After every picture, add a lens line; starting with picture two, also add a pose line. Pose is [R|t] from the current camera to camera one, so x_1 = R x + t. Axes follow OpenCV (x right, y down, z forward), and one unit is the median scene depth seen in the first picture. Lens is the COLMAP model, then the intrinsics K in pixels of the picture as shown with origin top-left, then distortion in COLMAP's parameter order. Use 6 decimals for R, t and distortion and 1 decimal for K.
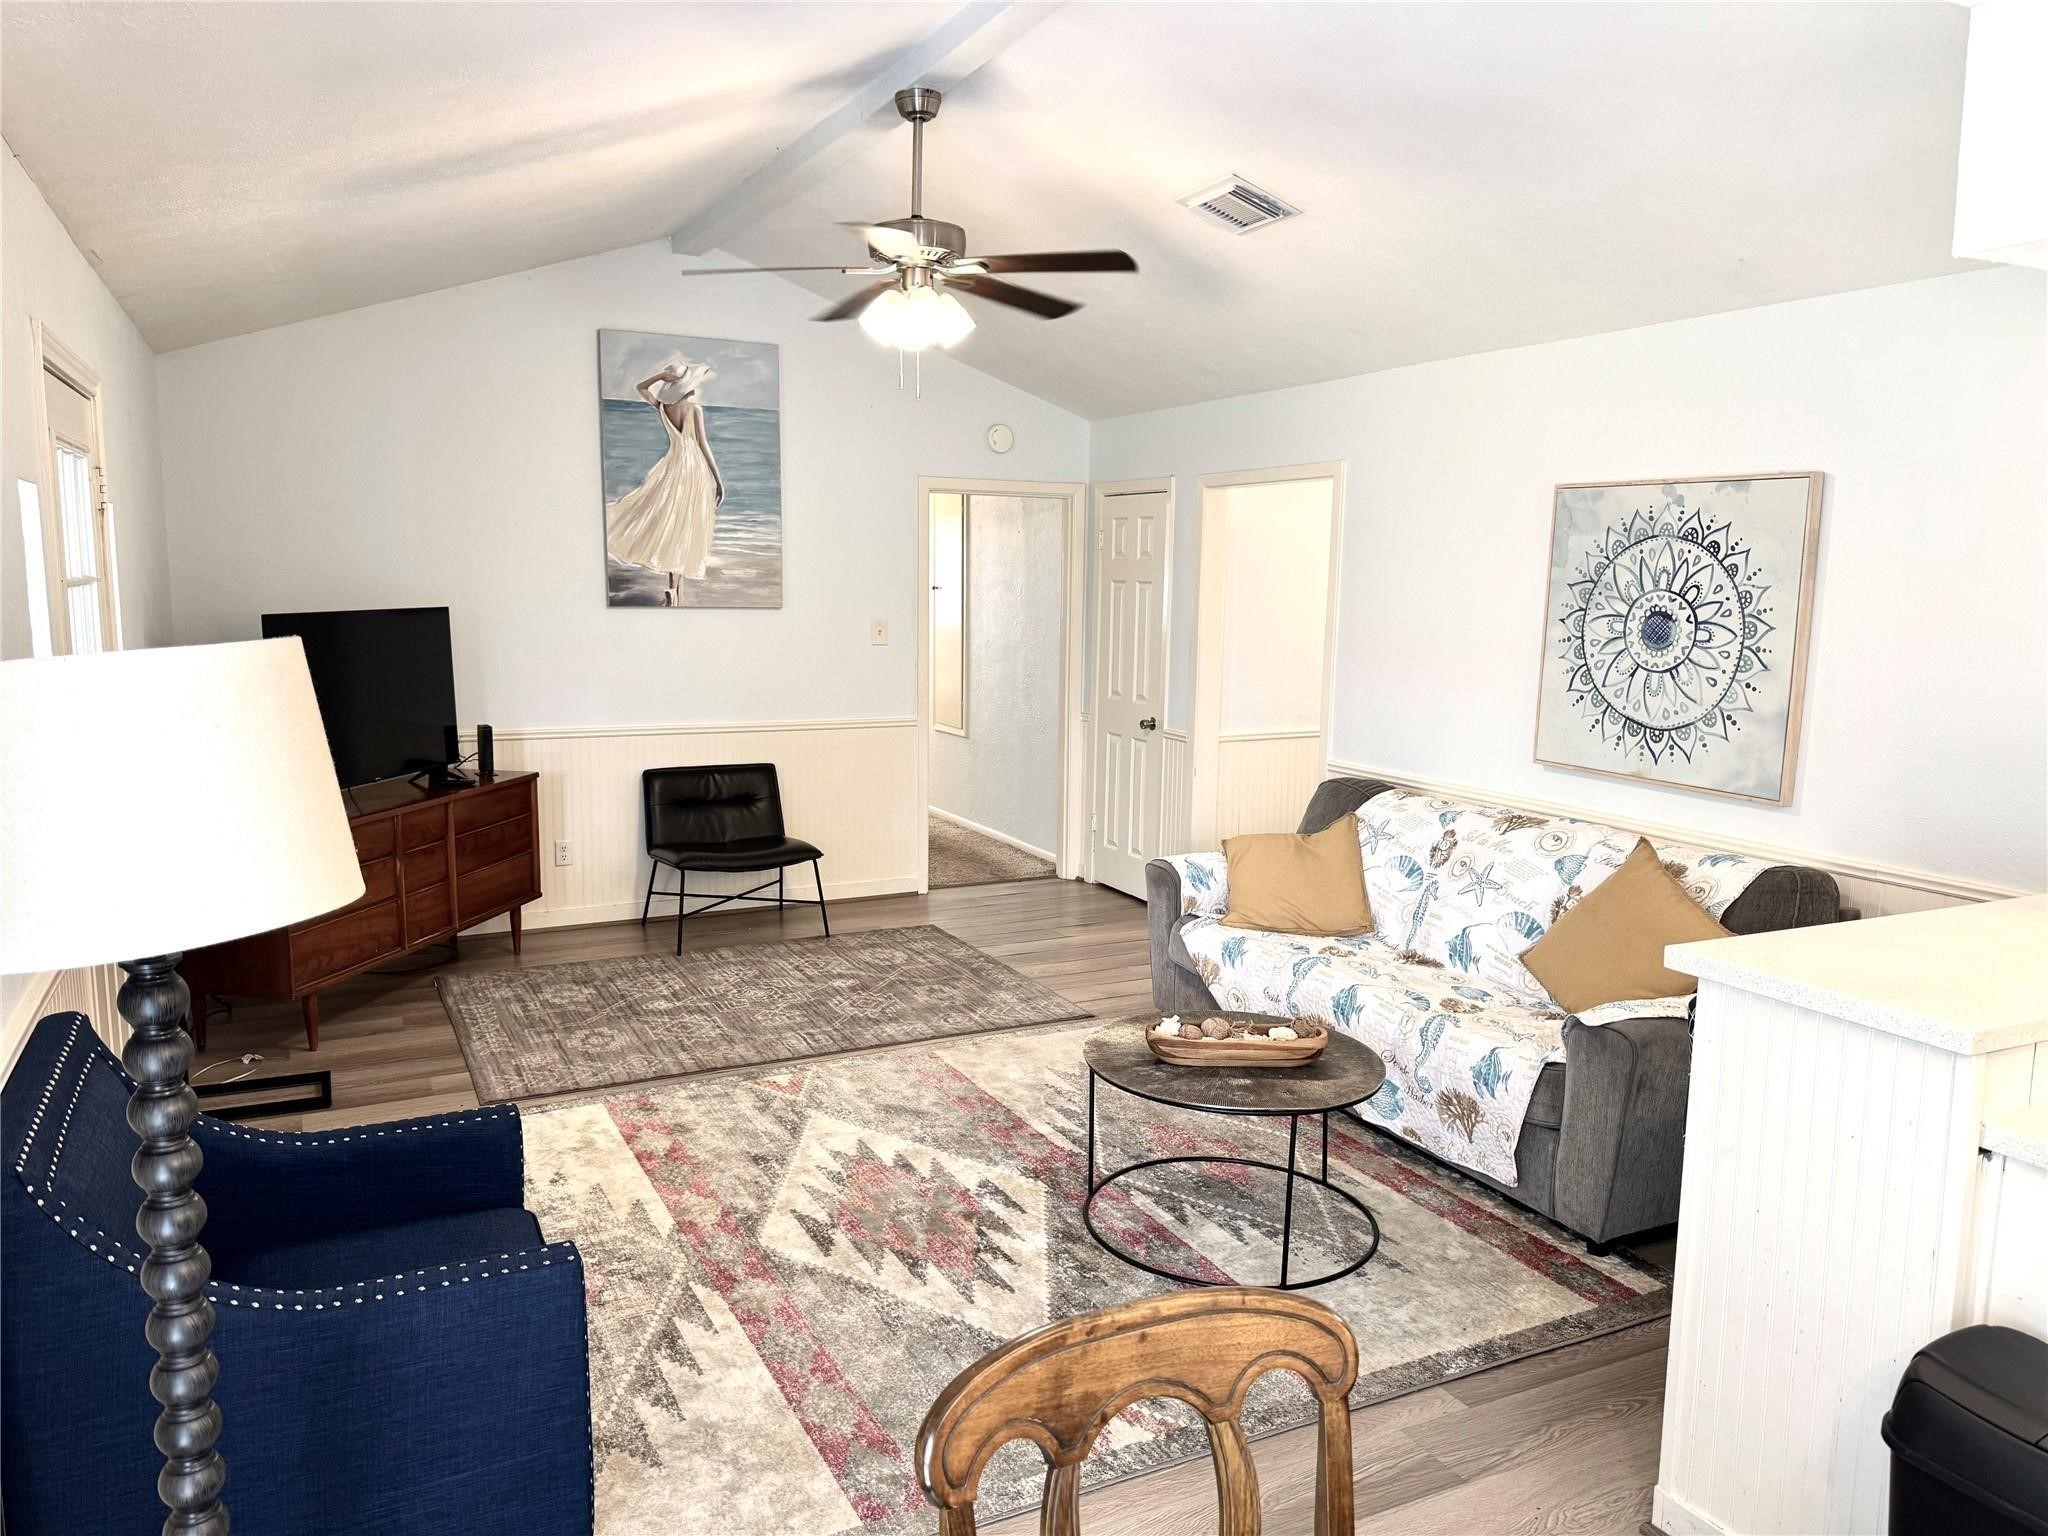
lens RADIAL K [[1434.4, 0, 1029.2], [0, 1434.4, 770.3], [0, 0, 1]] dist [0.045988, -0.065689]
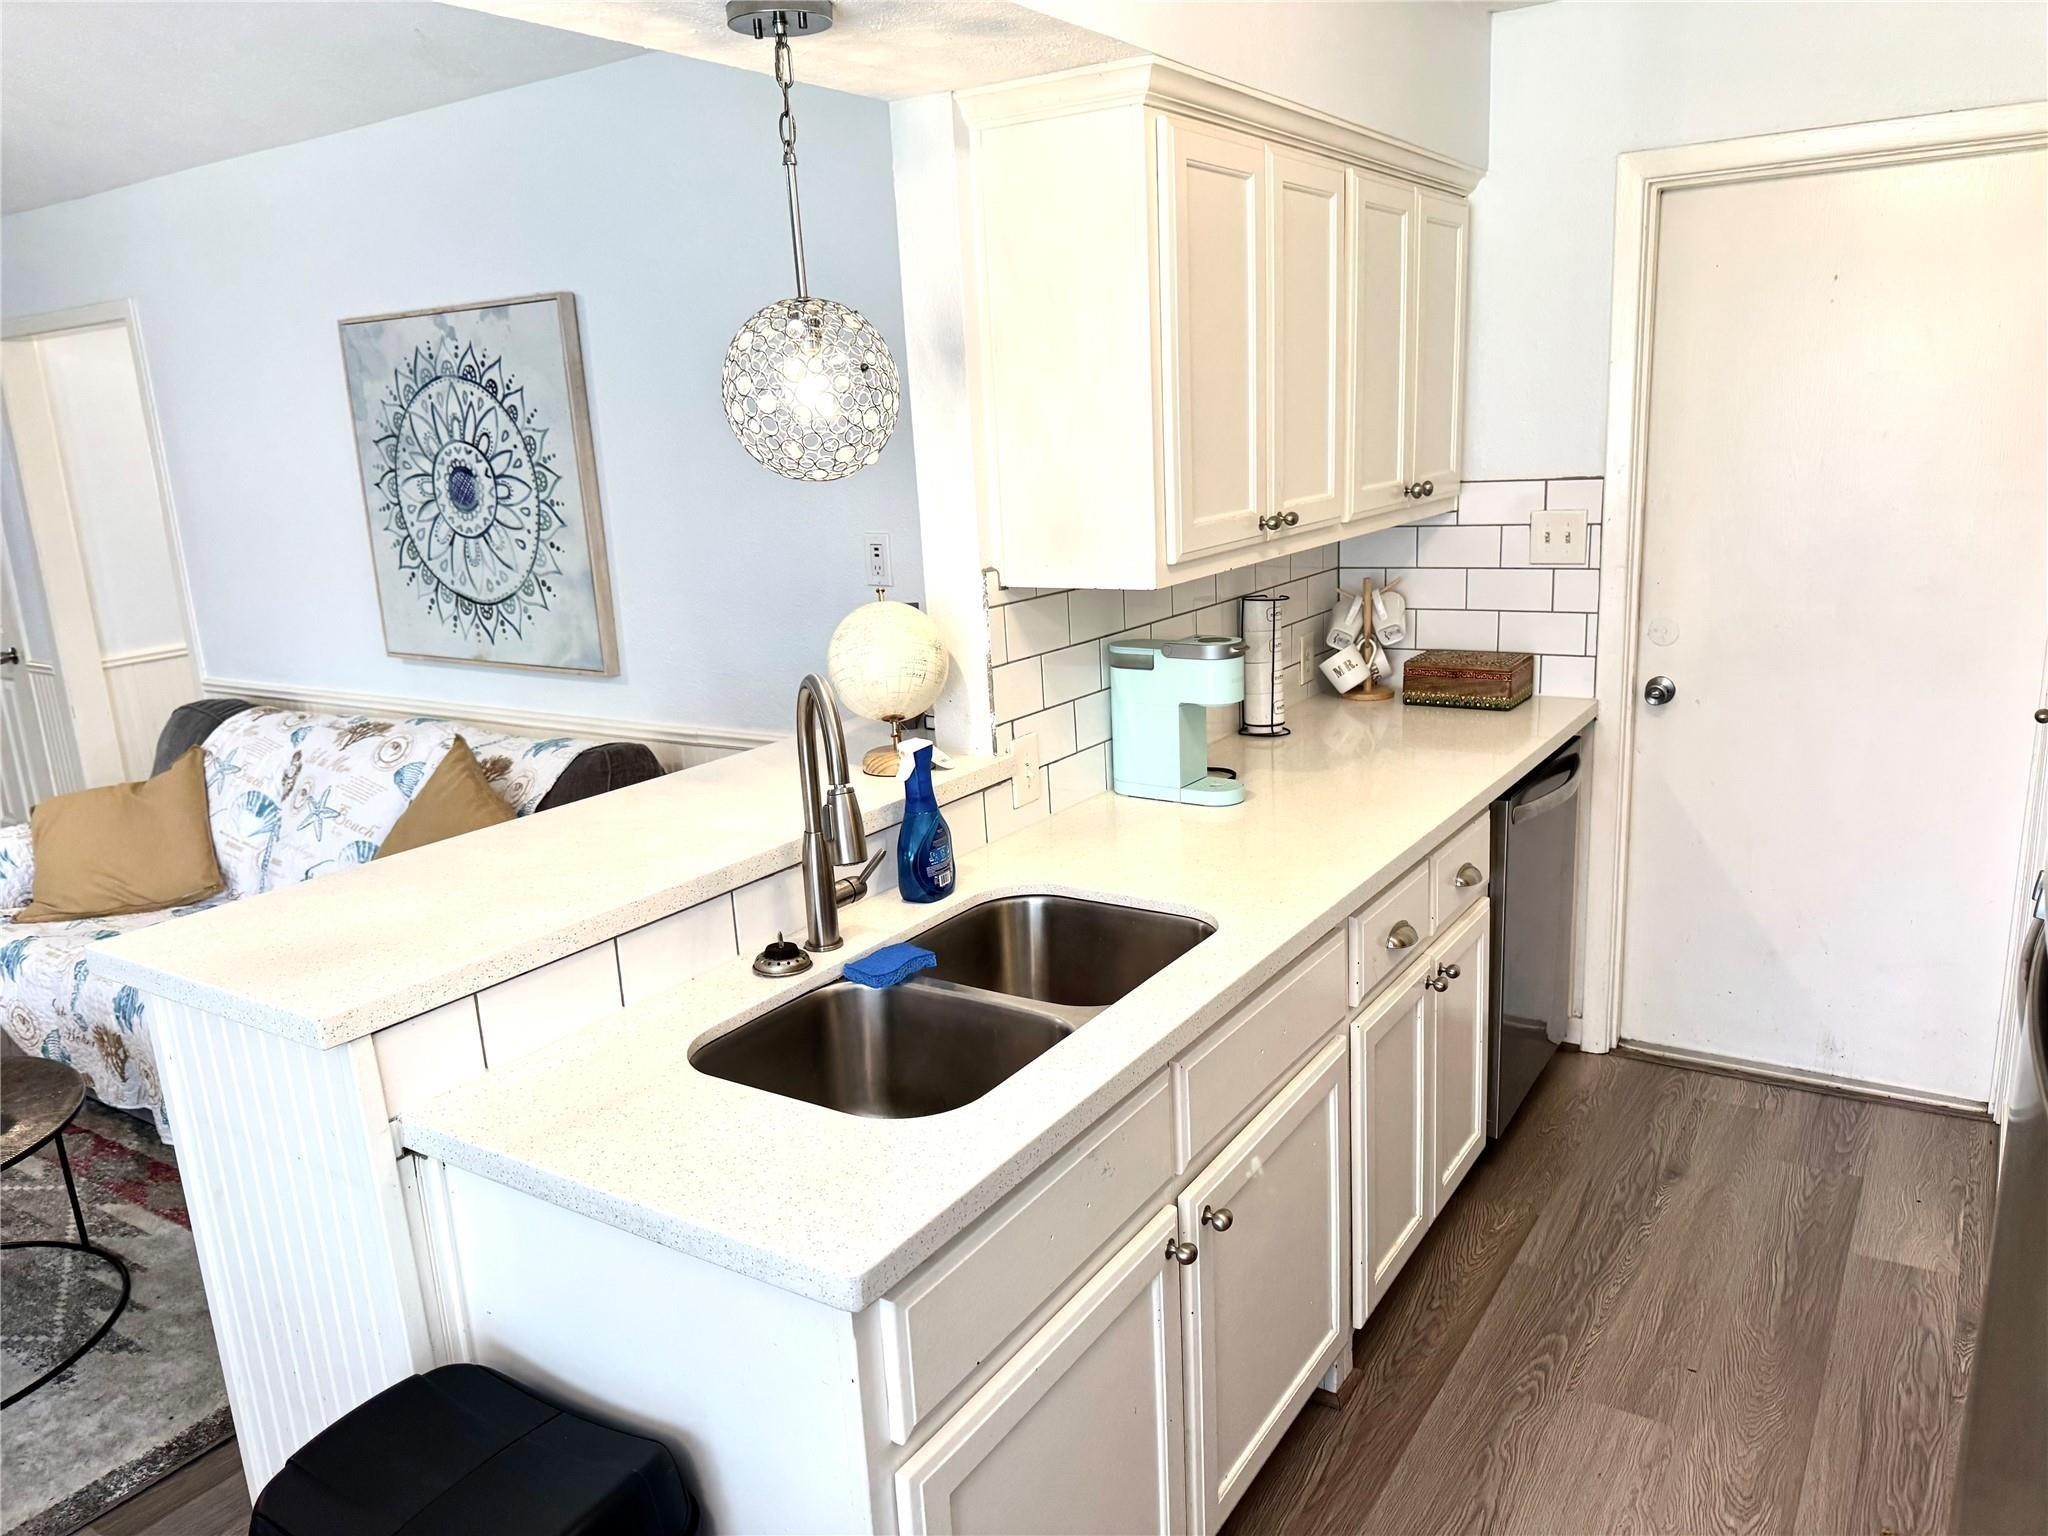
lens RADIAL K [[1434.4, 0, 1020.2], [0, 1434.4, 769.2], [0, 0, 1]] dist [0.045988, -0.065689]
pose [[0.875373, -0.182817, 0.447549, 0.313480], [0.137731, 0.981686, 0.131613, -0.000782], [-0.463414, -0.053569, 0.884521, 0.079812]]
